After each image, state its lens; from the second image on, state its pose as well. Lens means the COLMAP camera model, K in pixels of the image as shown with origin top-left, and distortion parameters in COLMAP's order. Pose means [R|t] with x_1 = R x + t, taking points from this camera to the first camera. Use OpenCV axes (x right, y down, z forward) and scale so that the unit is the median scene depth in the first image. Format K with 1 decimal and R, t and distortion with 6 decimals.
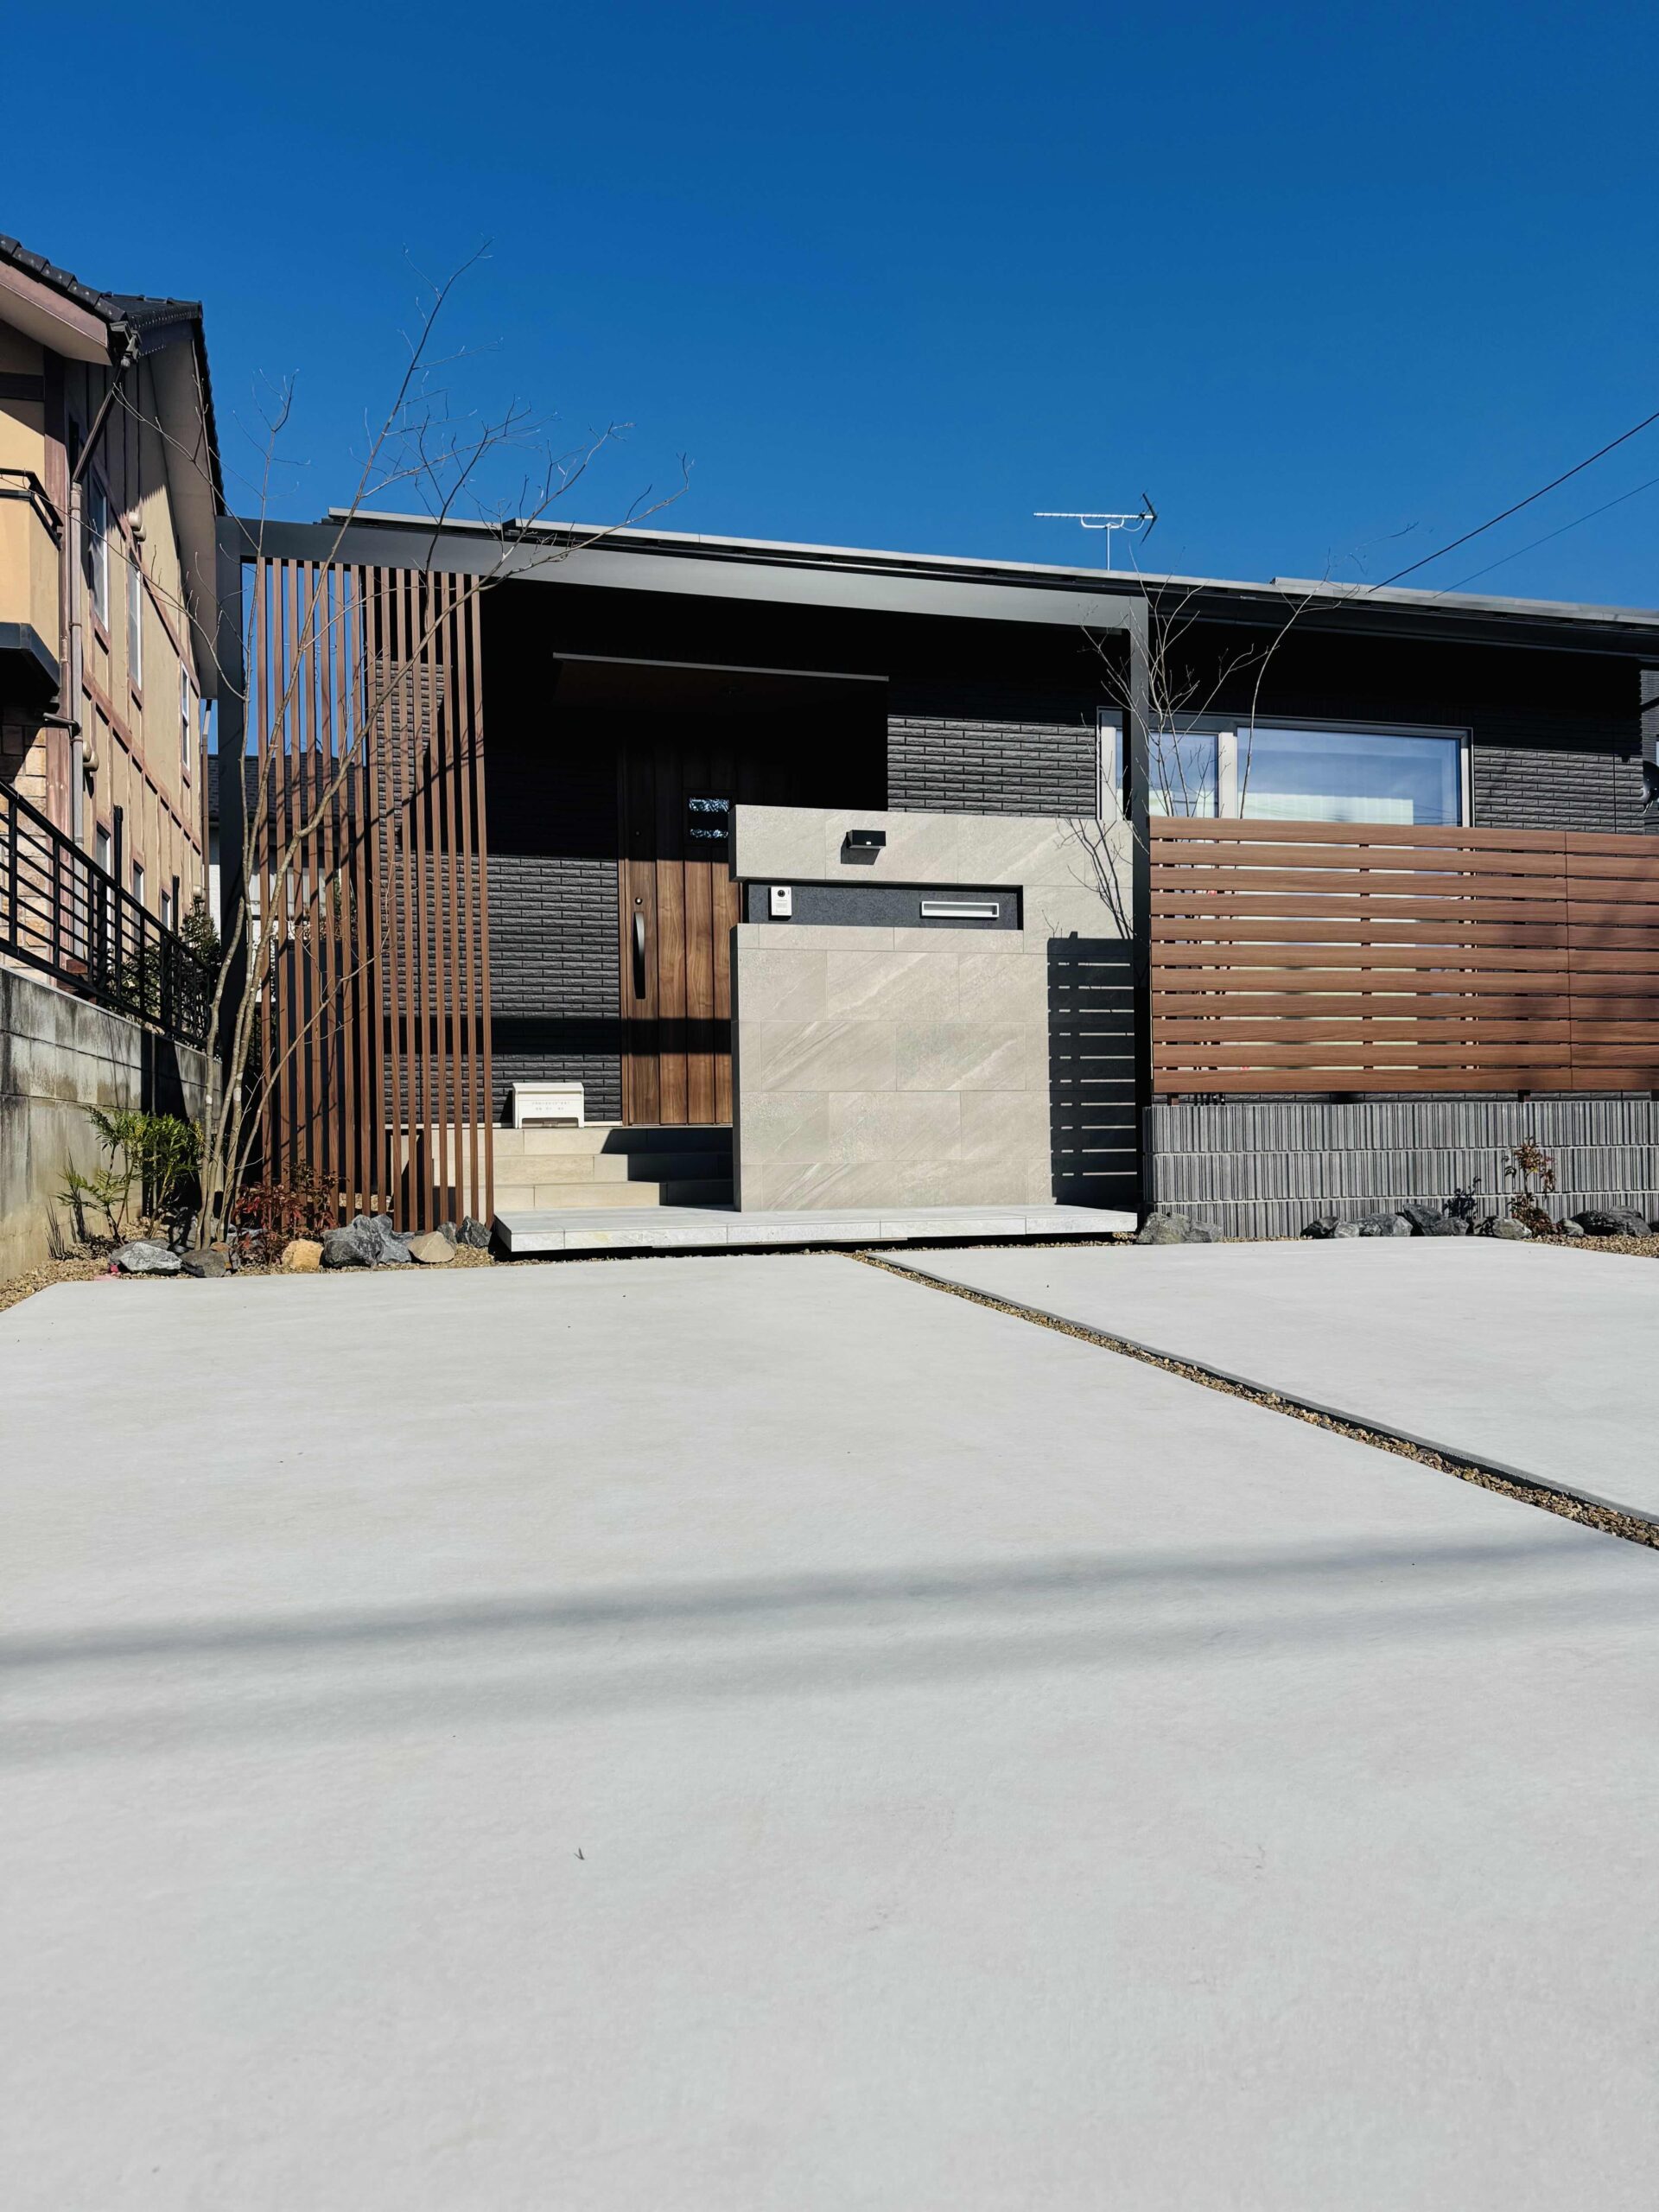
lens RADIAL K [[1529.3, 0, 829.5], [0, 1529.3, 1106.0], [0, 0, 1]] dist [0.154320, -0.222755]
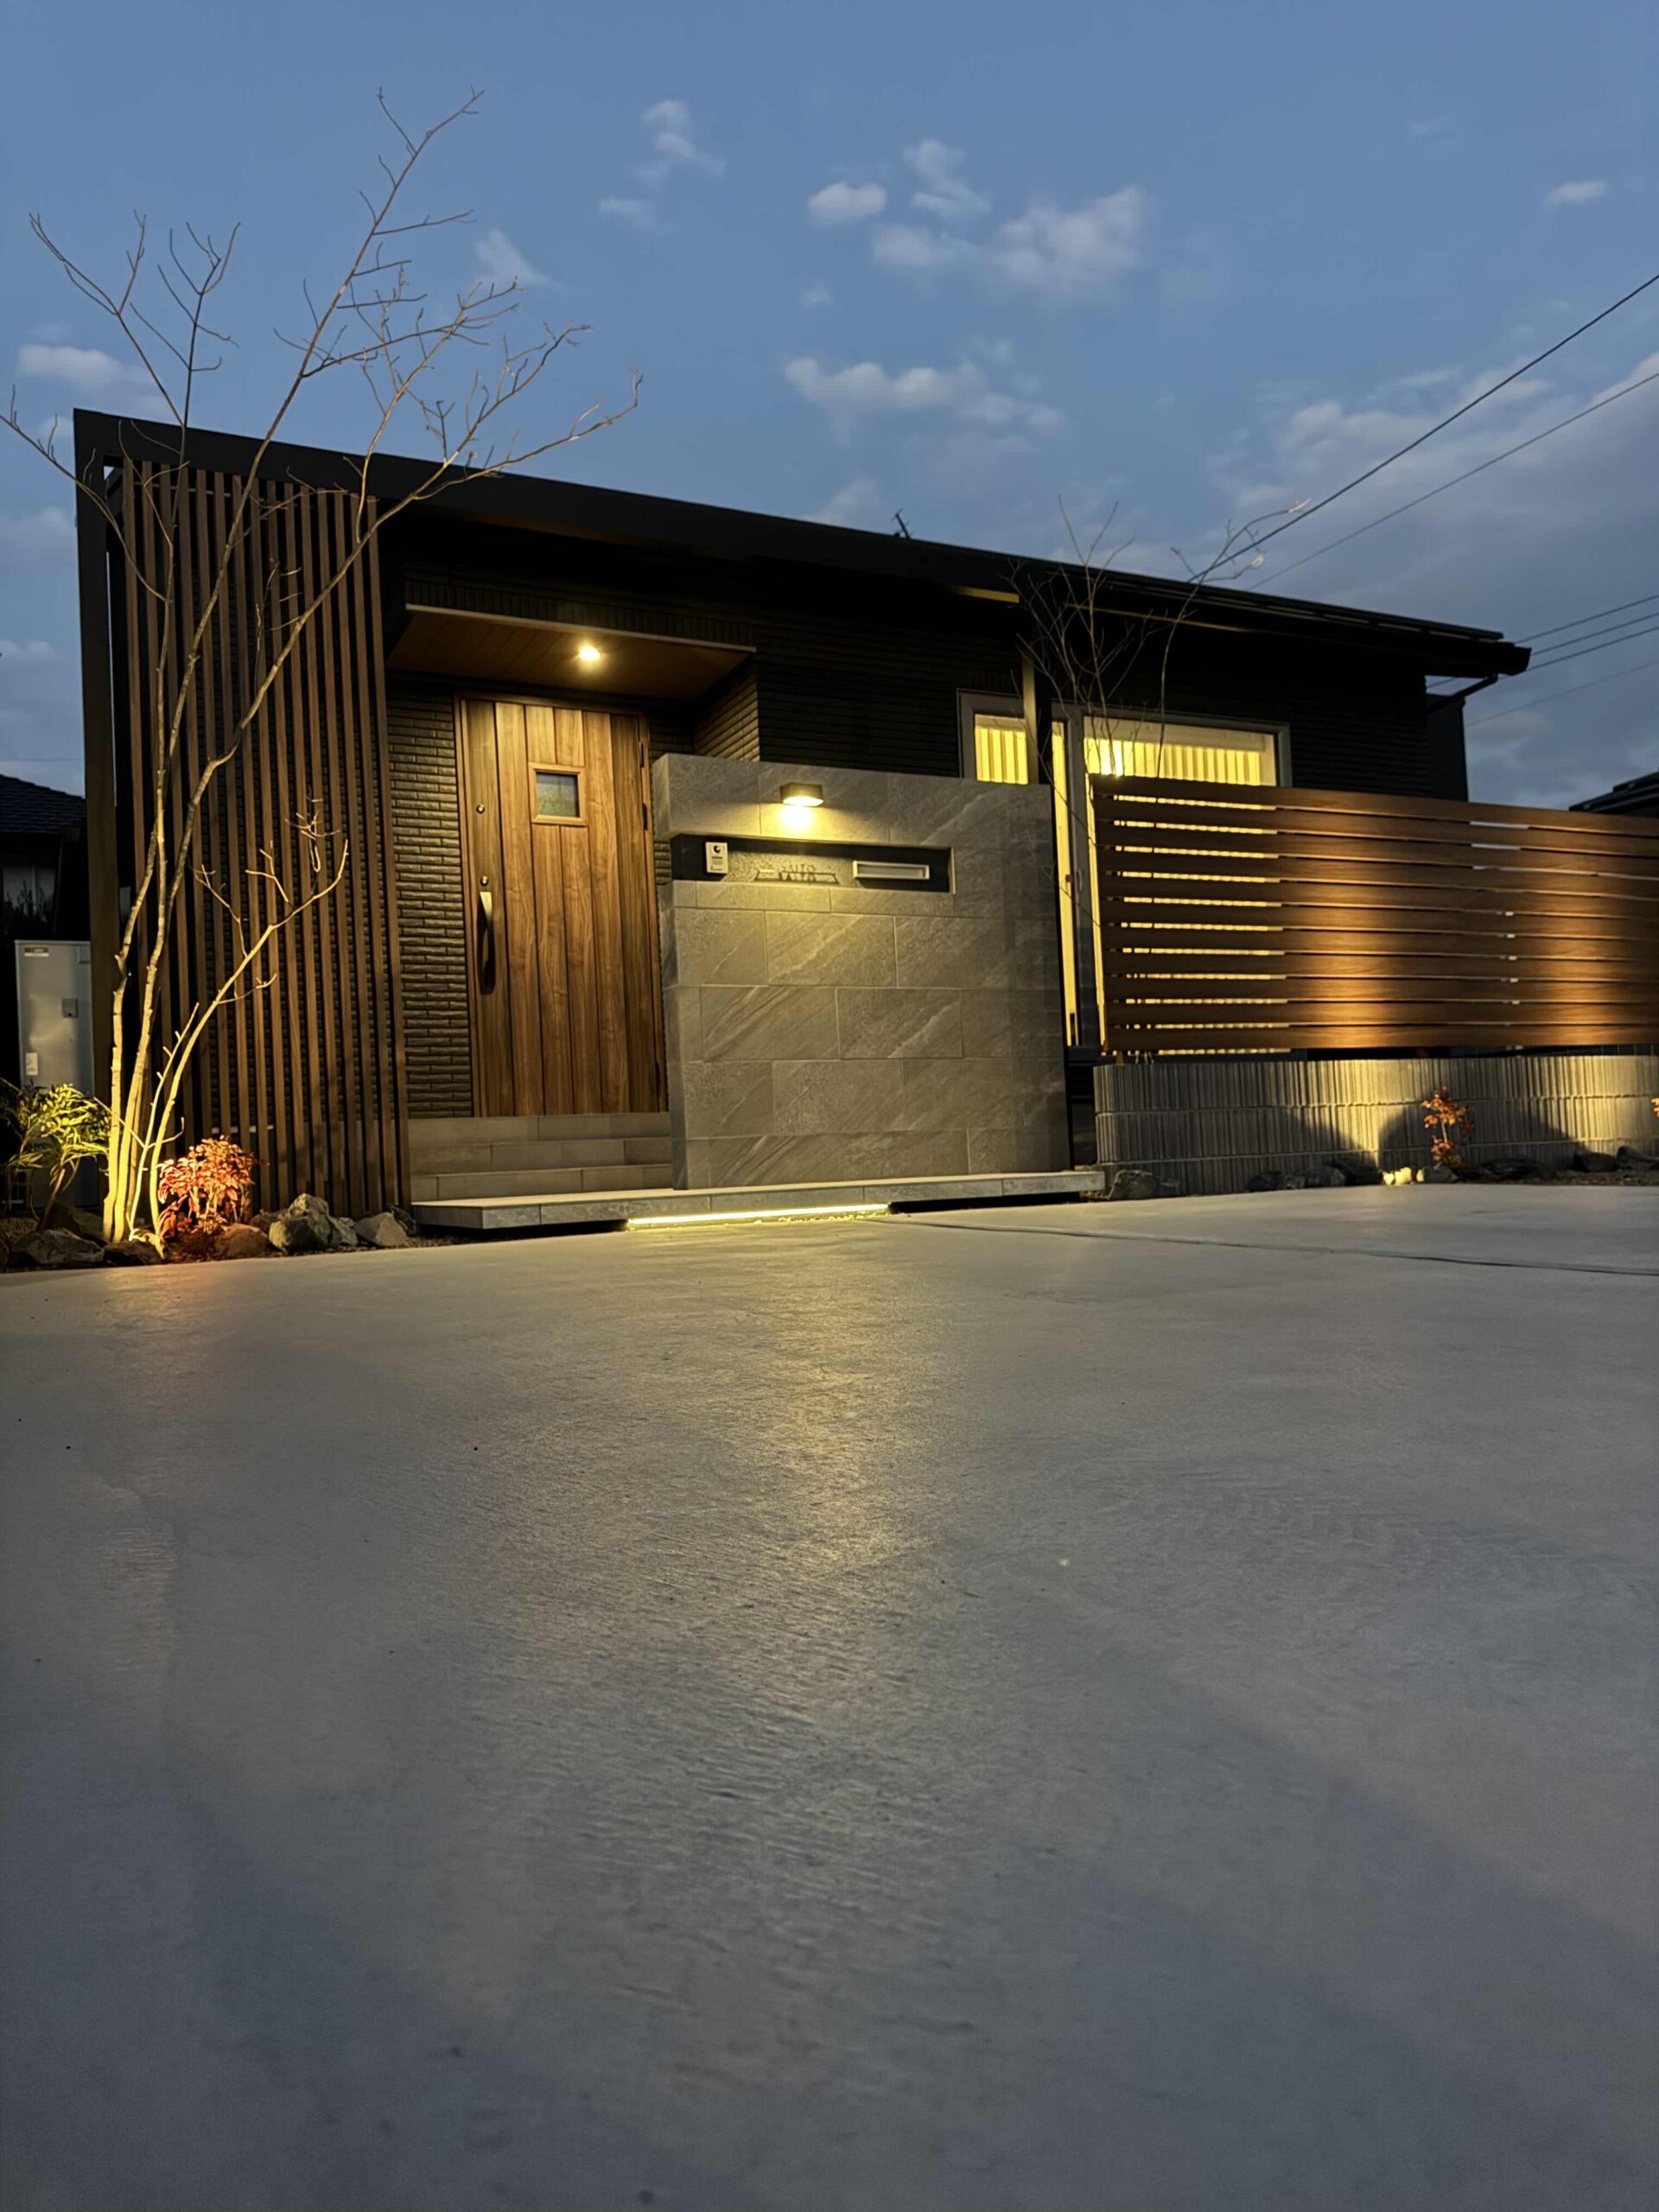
lens RADIAL K [[1529.3, 0, 829.5], [0, 1529.3, 1106.0], [0, 0, 1]] dist [0.154320, -0.222755]
pose [[0.978914, -0.028489, 0.202276, -0.154936], [0.033437, 0.999218, -0.021088, 0.039330], [-0.201517, 0.027407, 0.979102, 0.067919]]
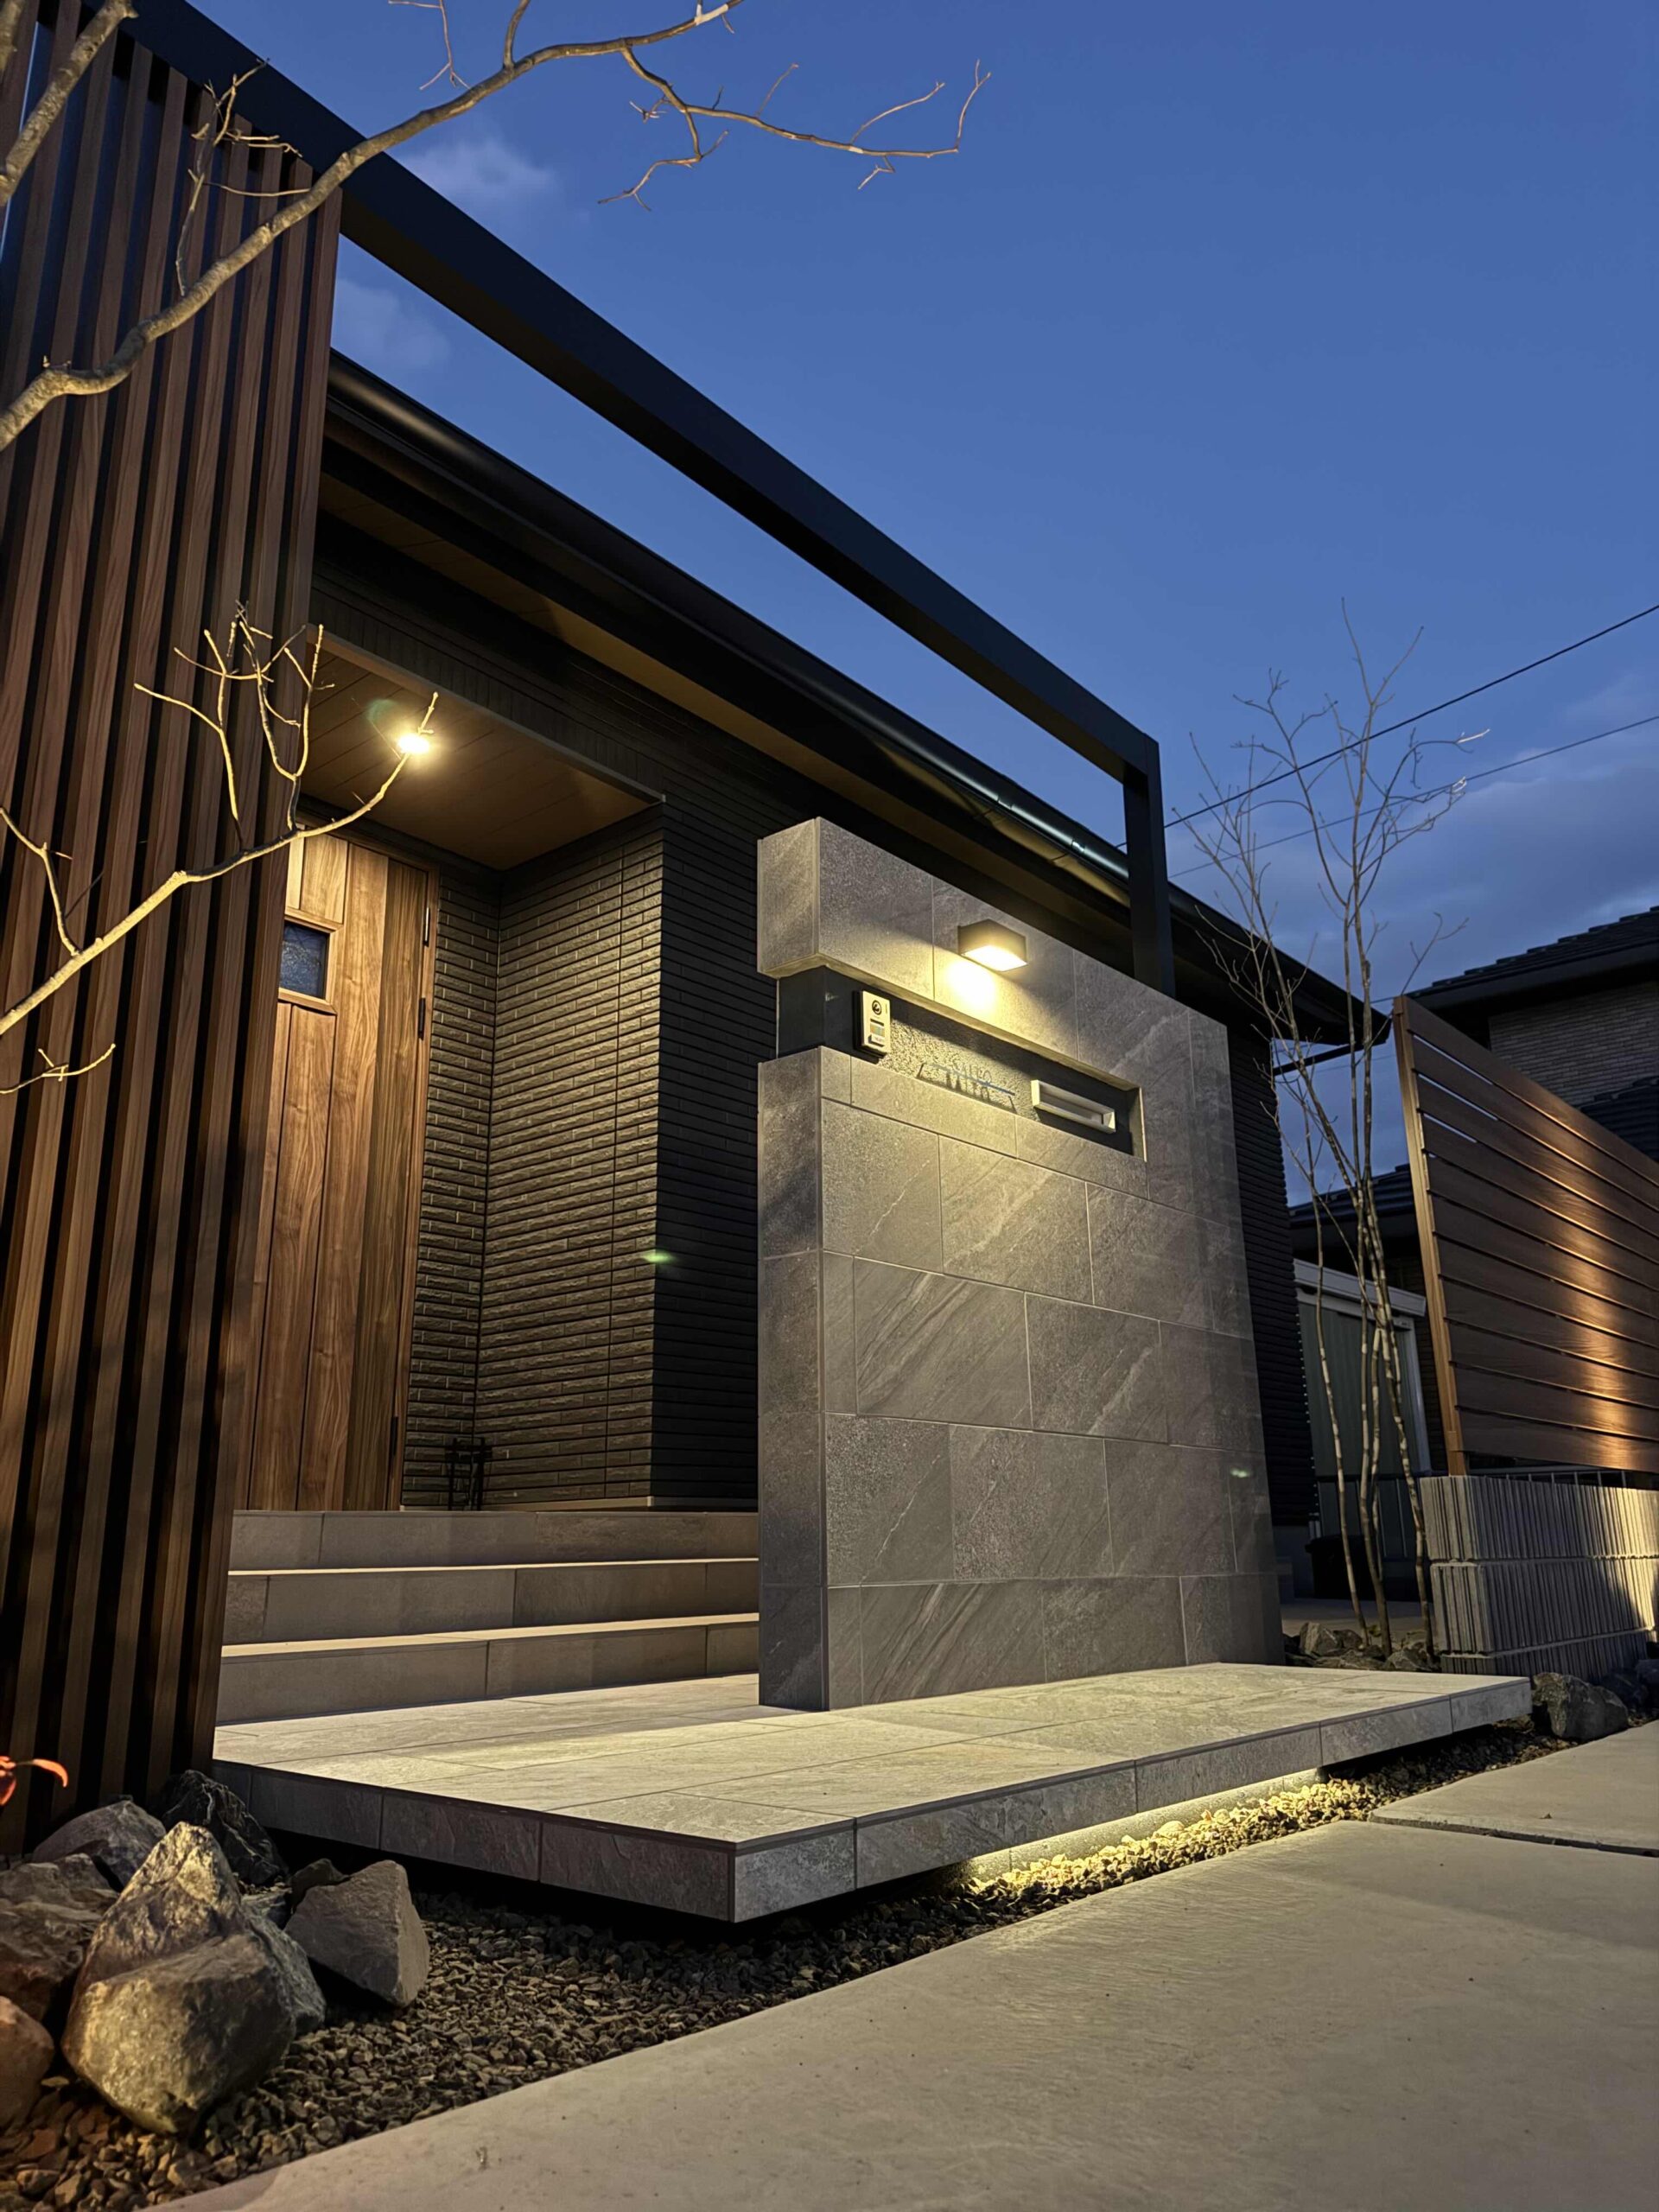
lens RADIAL K [[1529.3, 0, 829.5], [0, 1529.3, 1106.0], [0, 0, 1]] dist [0.154320, -0.222755]
pose [[0.826833, 0.157442, 0.539962, -0.299341], [-0.011833, 0.964679, -0.263161, 0.021853], [-0.562323, 0.211201, 0.799492, 0.605775]]
